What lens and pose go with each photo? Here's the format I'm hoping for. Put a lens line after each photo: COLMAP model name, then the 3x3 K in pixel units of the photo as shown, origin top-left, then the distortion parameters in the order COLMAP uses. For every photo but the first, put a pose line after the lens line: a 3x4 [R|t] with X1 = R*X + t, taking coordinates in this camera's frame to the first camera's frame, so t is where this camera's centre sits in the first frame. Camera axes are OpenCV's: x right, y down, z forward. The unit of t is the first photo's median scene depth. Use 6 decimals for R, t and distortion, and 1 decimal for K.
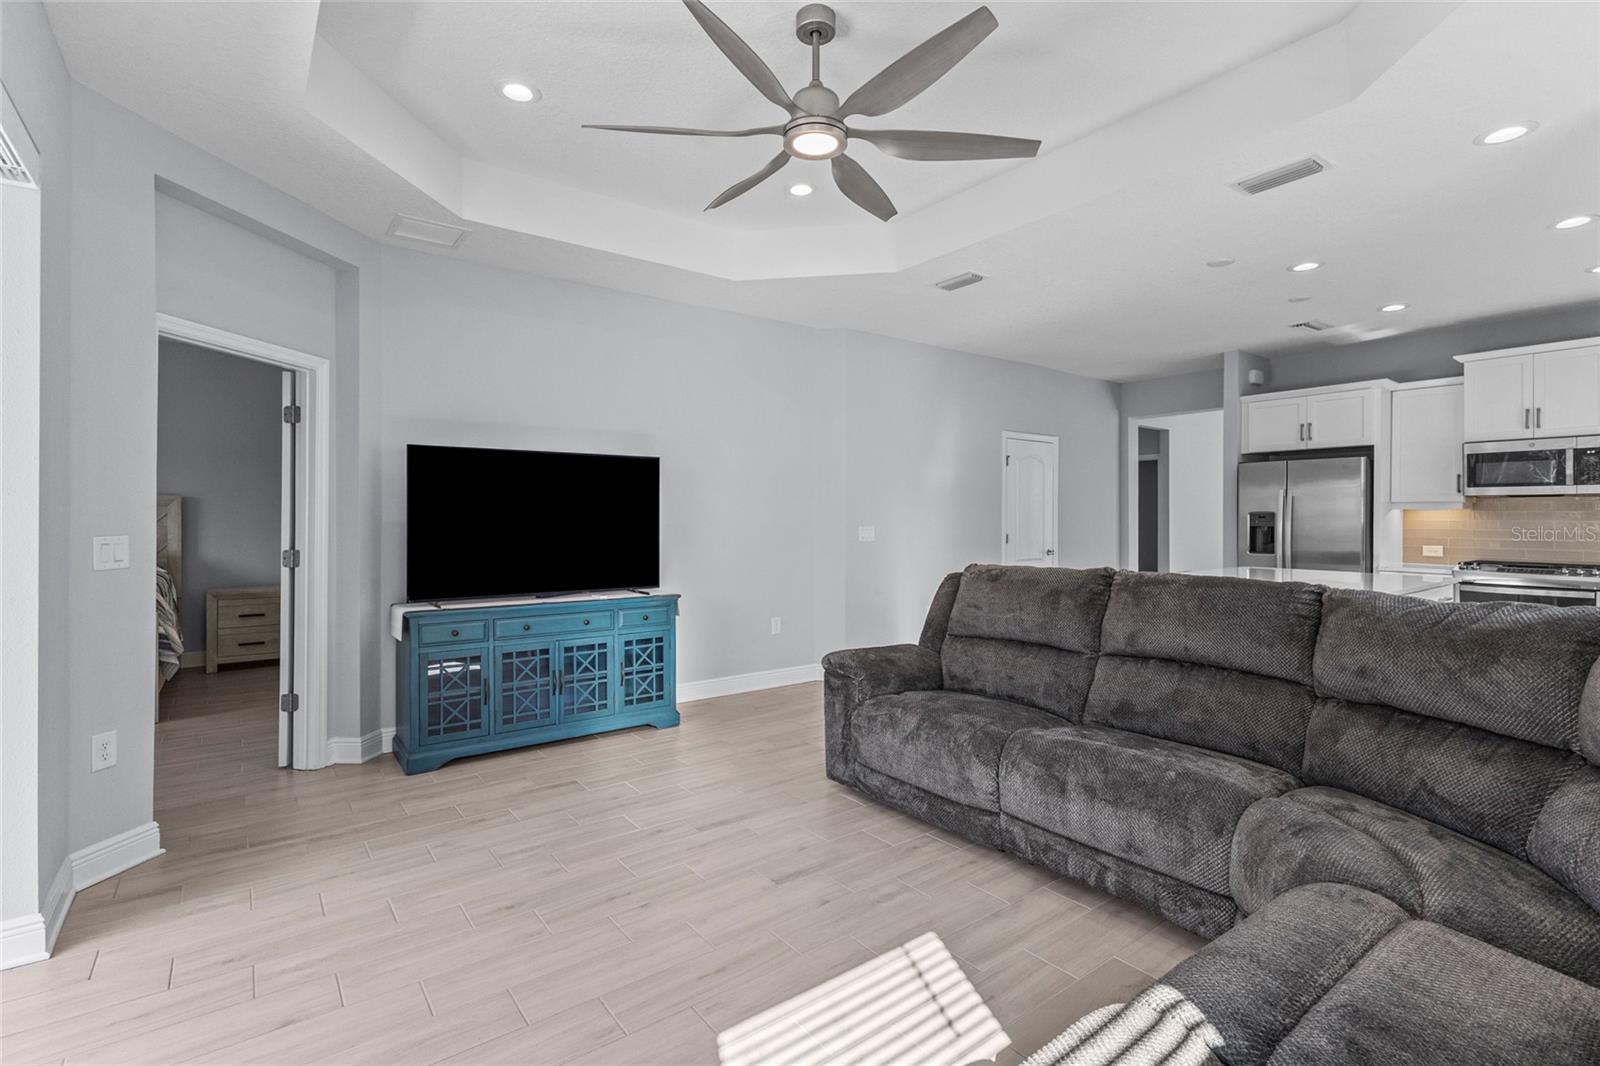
lens RADIAL K [[747.9, 0, 782.8], [0, 747.9, 519.5], [0, 0, 1]] dist [0.001926, 0.000654]
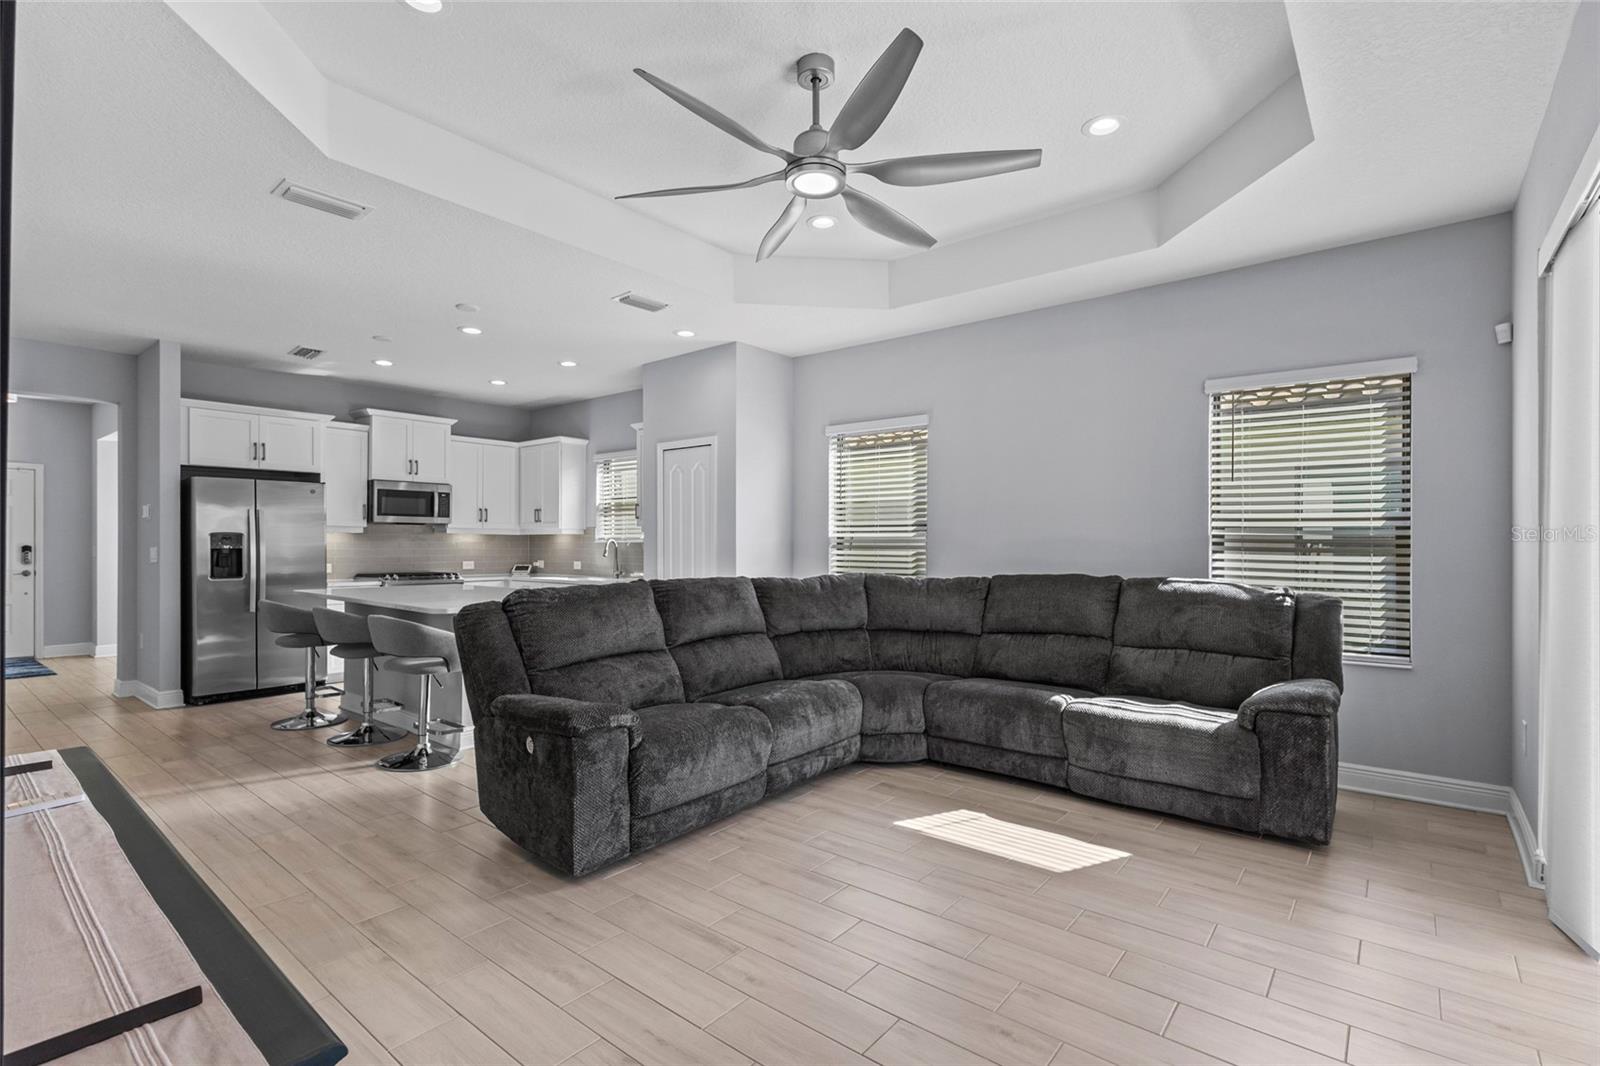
lens RADIAL K [[746.4, 0, 800.2], [0, 746.4, 541.3], [0, 0, 1]] dist [0.001821, 0.000029]
pose [[-0.254767, 0.001771, 0.967001, -0.461370], [0.000511, 0.999998, -0.001697, 0.002687], [-0.967002, 0.000062, -0.254767, 0.610654]]
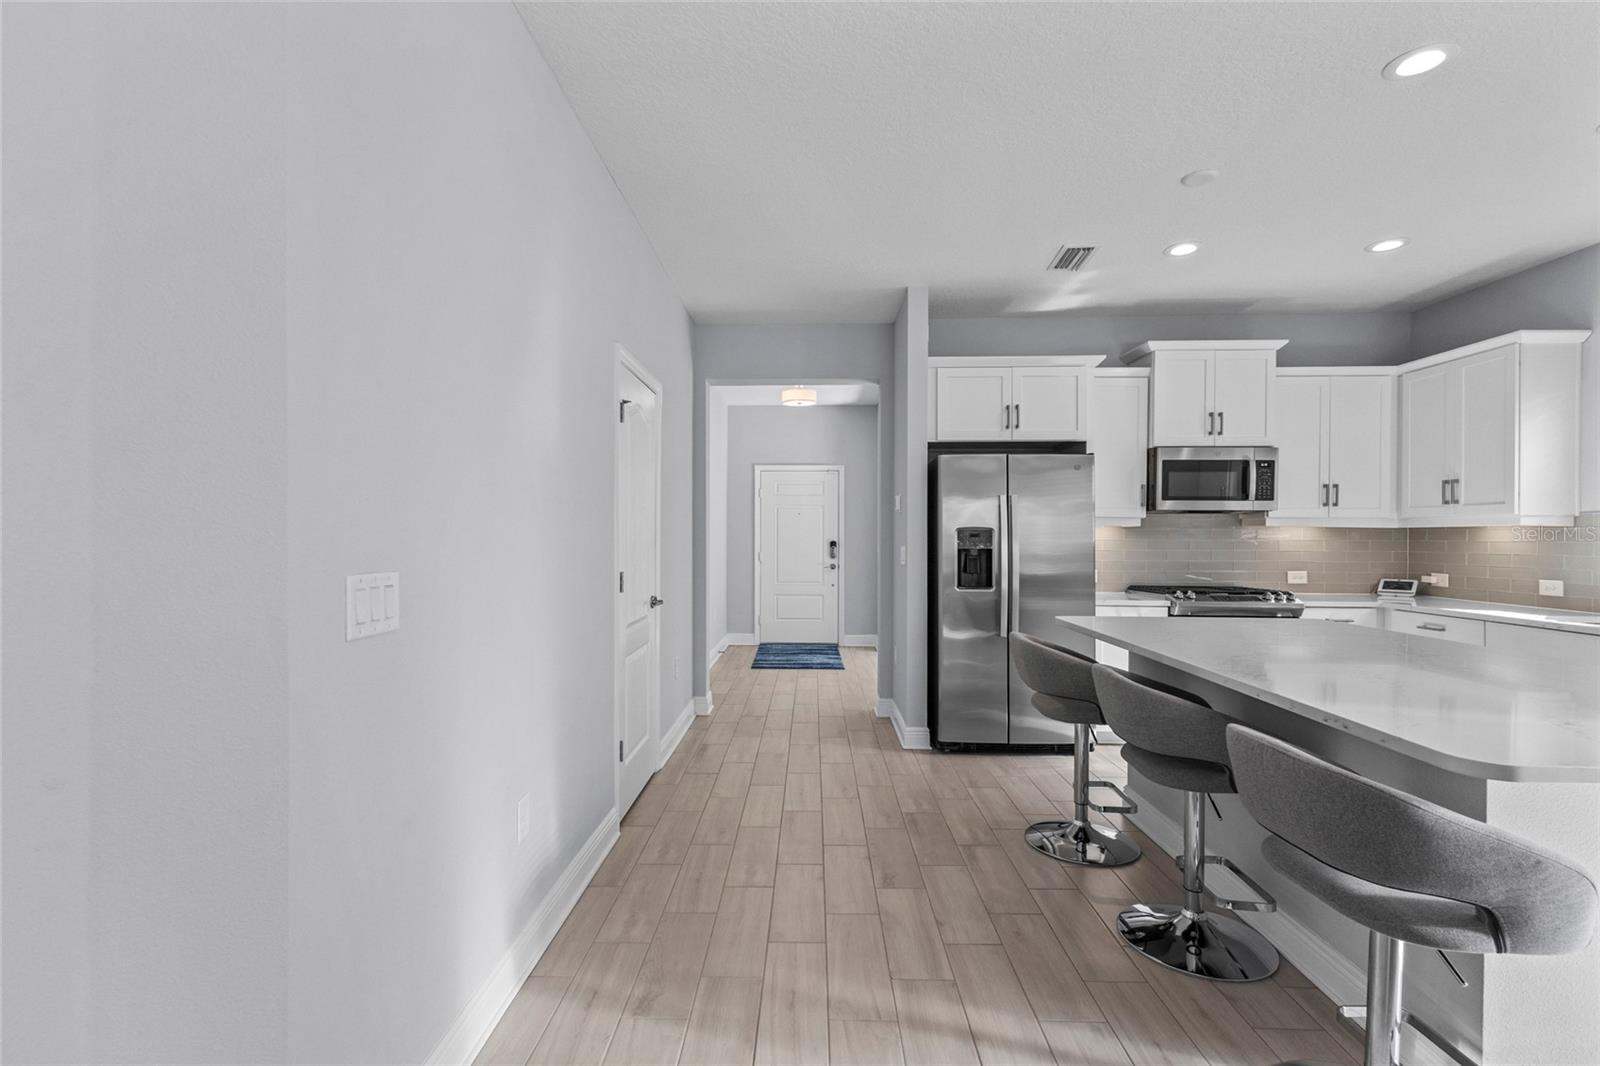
lens RADIAL K [[746.4, 0, 792.4], [0, 746.4, 536.5], [0, 0, 1]] dist [0.009796, 0.000039]
pose [[0.612984, 0.000671, 0.790095, 0.002186], [-0.001358, 0.999999, 0.000204, -0.001974], [-0.790094, -0.001198, 0.612984, 0.785830]]
